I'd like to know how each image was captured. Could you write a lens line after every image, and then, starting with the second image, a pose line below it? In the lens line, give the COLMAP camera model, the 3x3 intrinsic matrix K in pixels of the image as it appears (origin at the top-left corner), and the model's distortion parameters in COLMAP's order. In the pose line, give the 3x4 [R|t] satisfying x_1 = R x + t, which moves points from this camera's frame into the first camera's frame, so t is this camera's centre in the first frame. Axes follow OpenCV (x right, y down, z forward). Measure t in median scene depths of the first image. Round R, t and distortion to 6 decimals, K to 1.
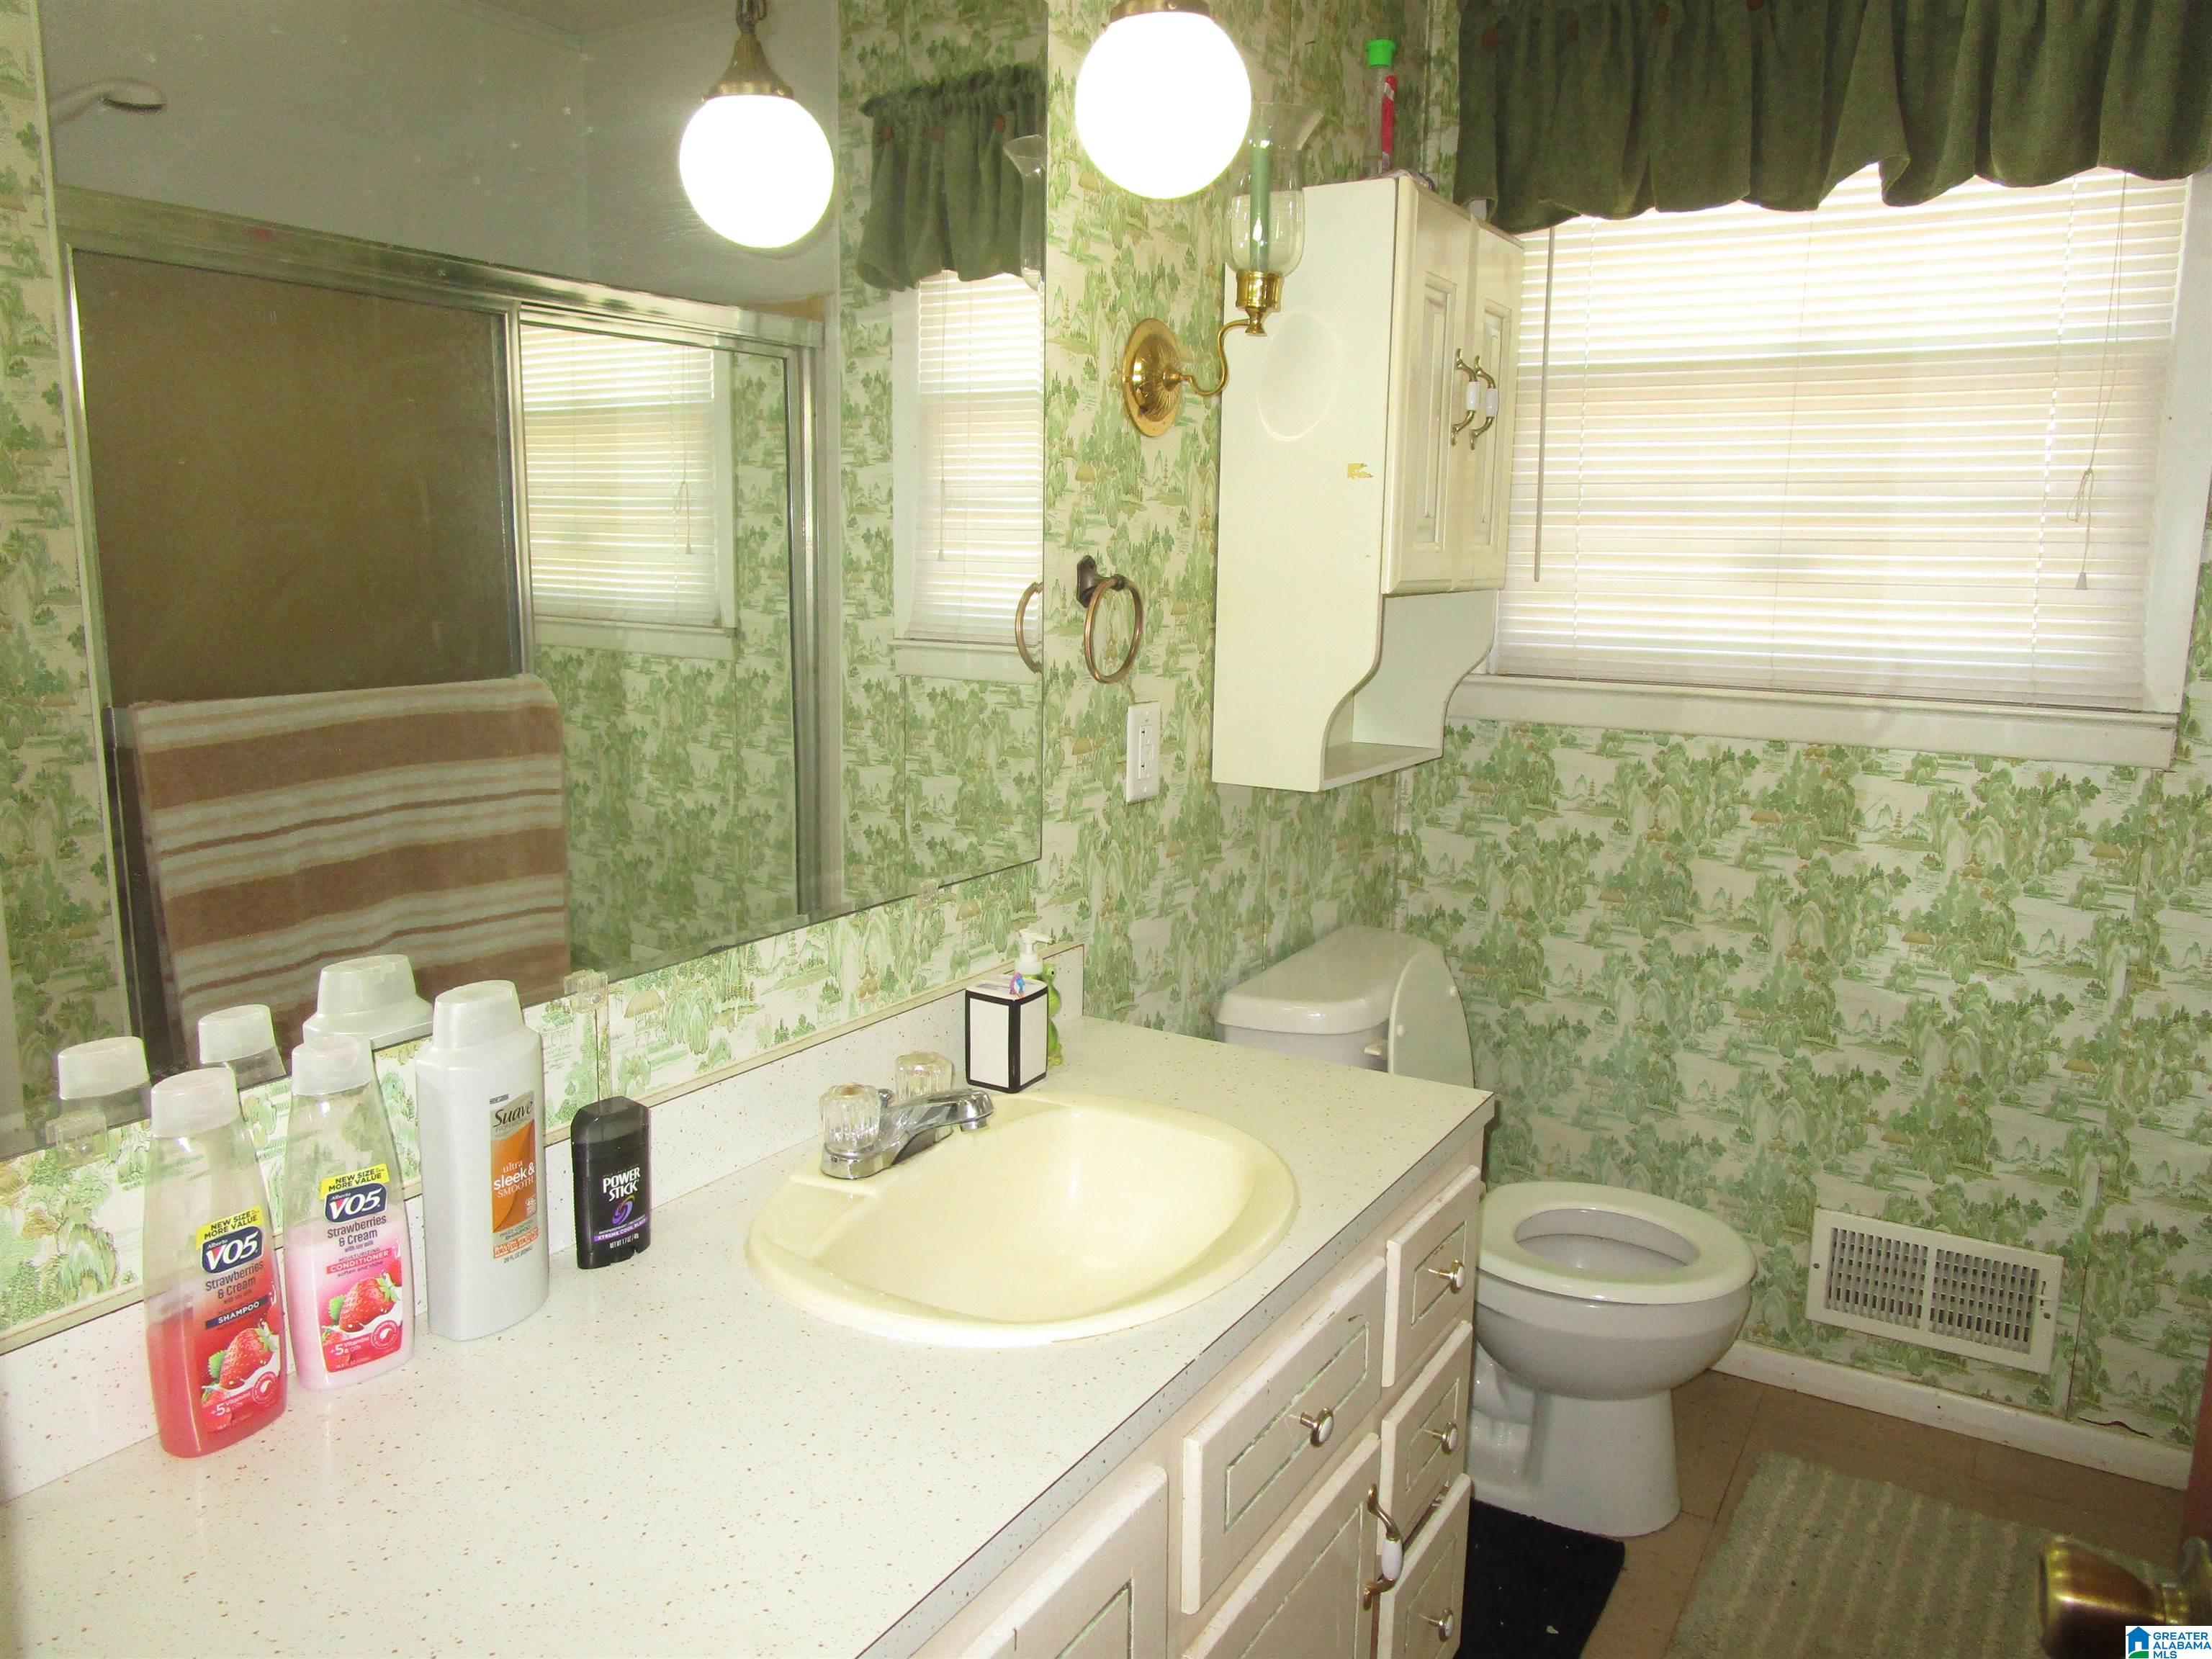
lens RADIAL K [[1575.6, 0, 1106.4], [0, 1575.6, 823.9], [0, 0, 1]] dist [-0.026717, 0.005308]
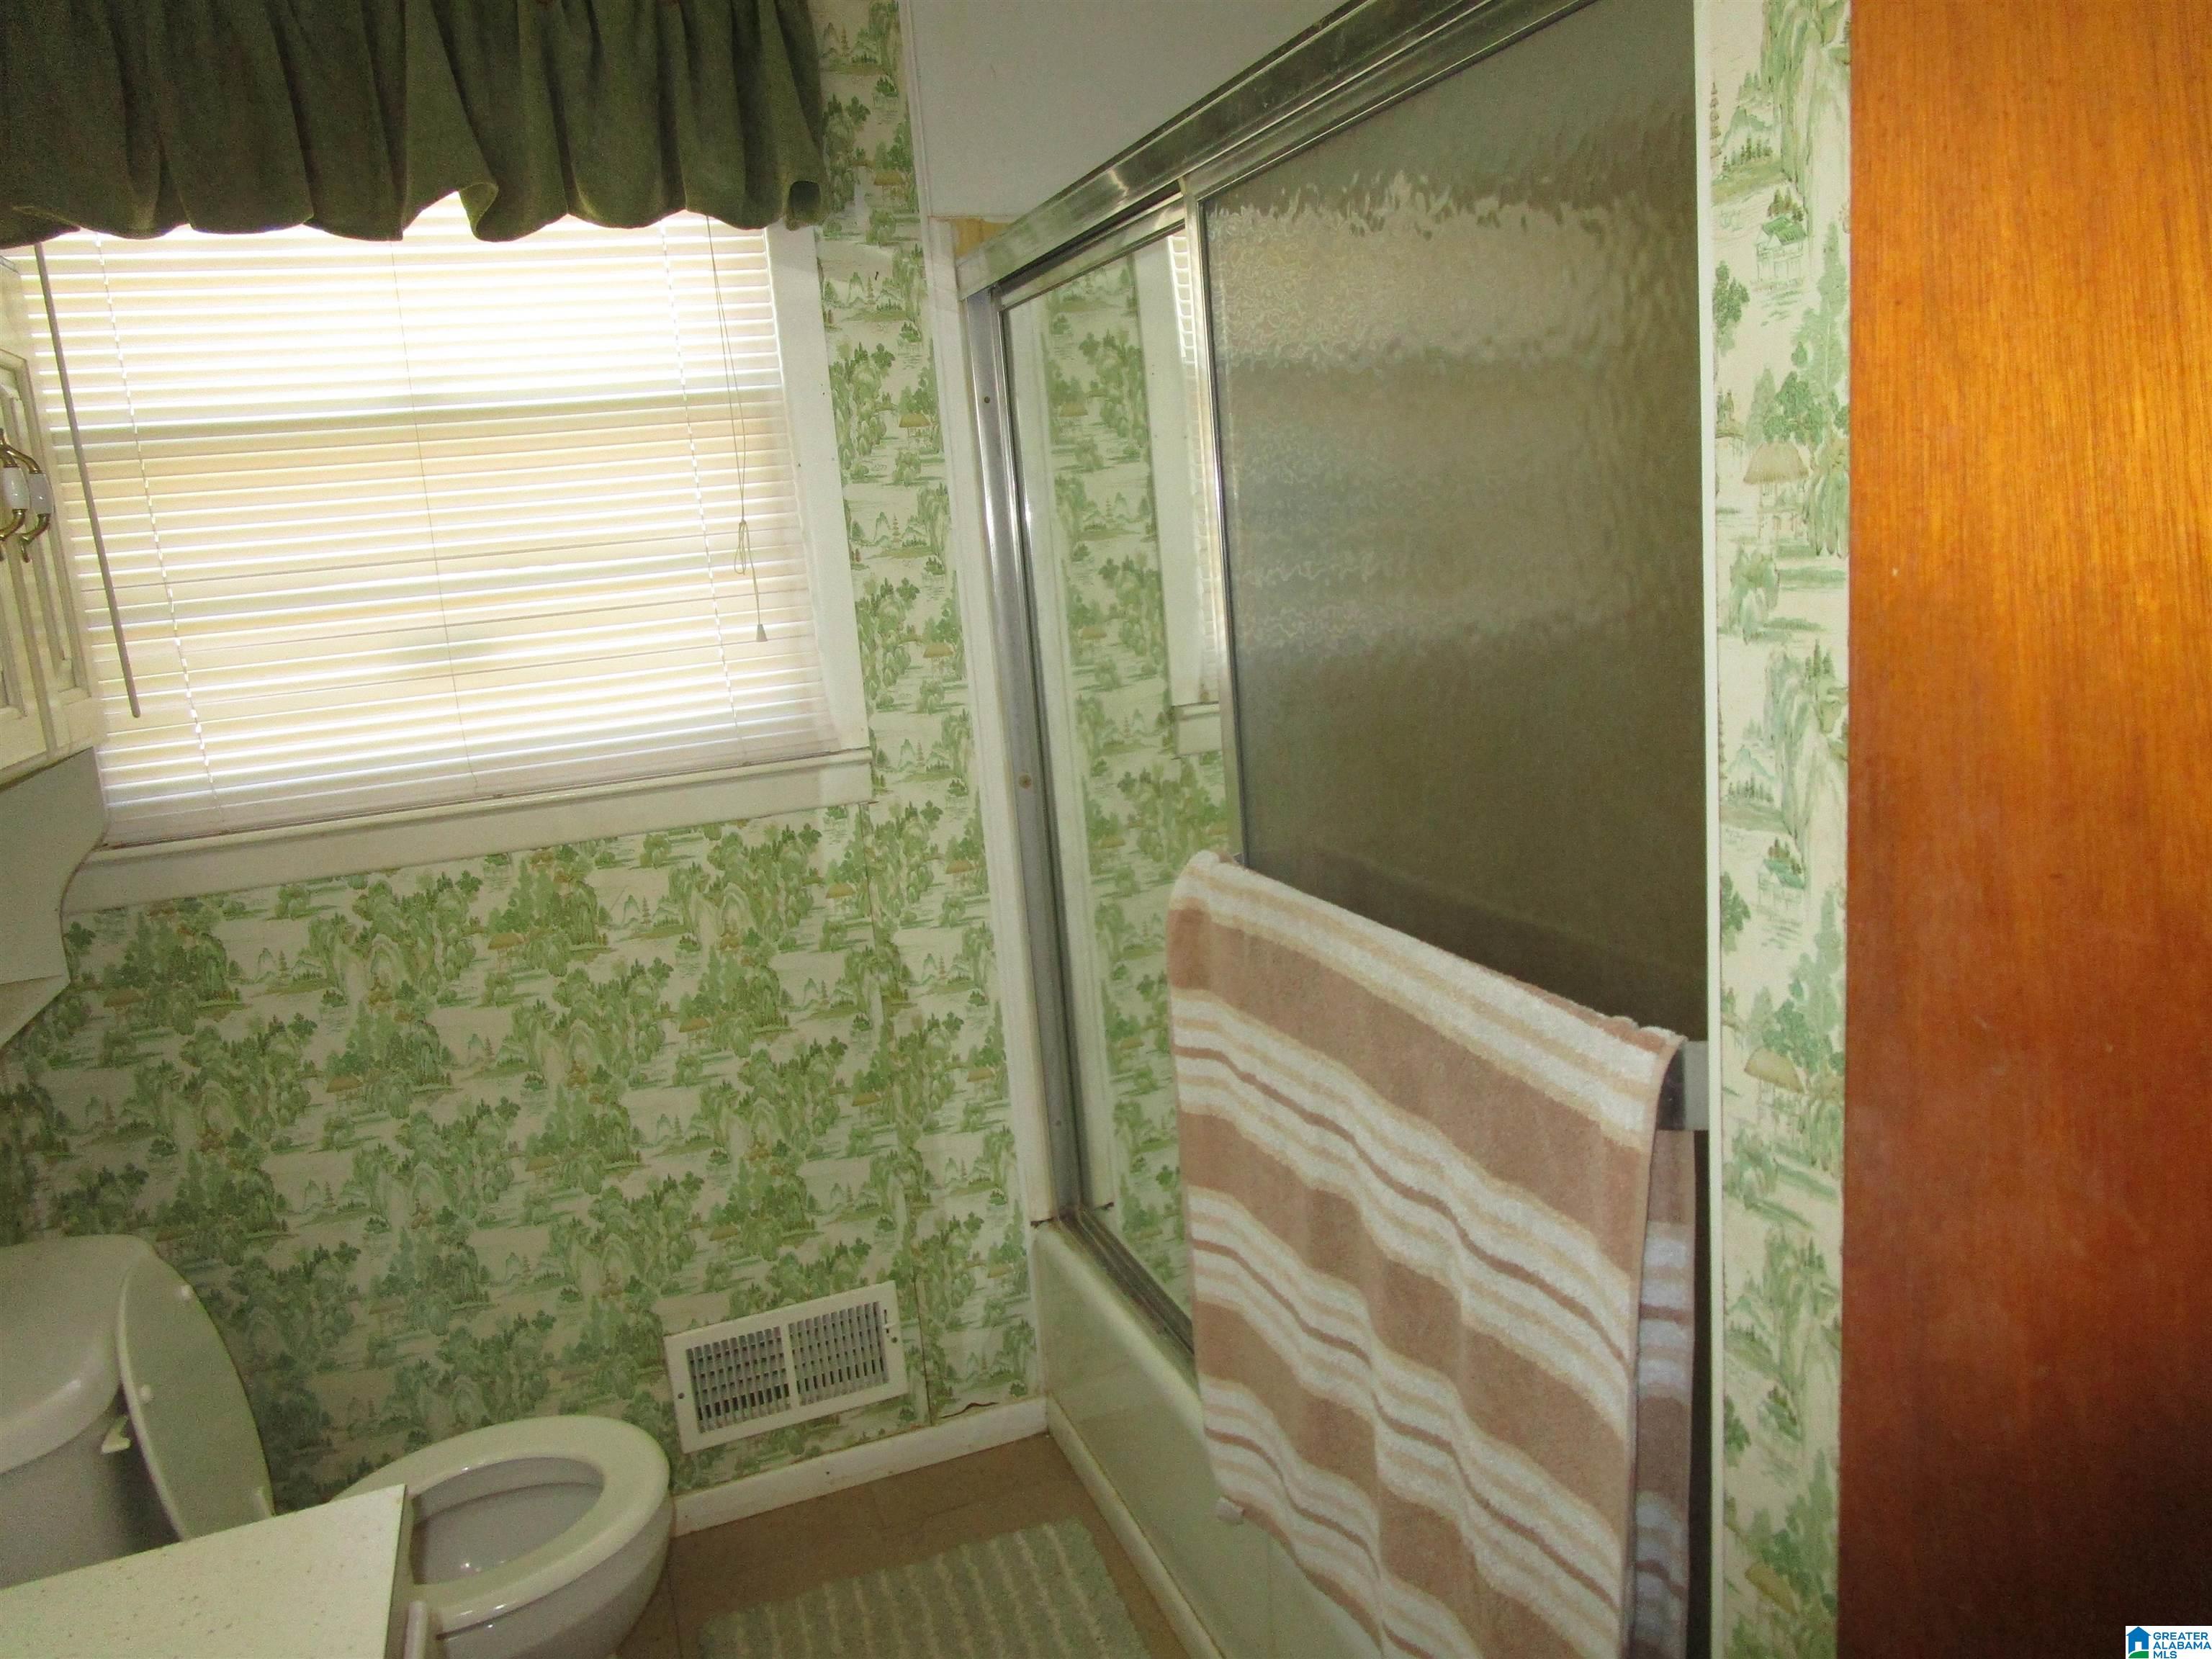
lens RADIAL K [[1575.6, 0, 1105.0], [0, 1575.6, 830.7], [0, 0, 1]] dist [-0.026717, 0.005308]
pose [[0.614245, -0.215696, 0.759064, -0.019871], [0.227612, 0.969463, 0.091296, -0.069236], [-0.755576, 0.116693, 0.644583, 0.191665]]
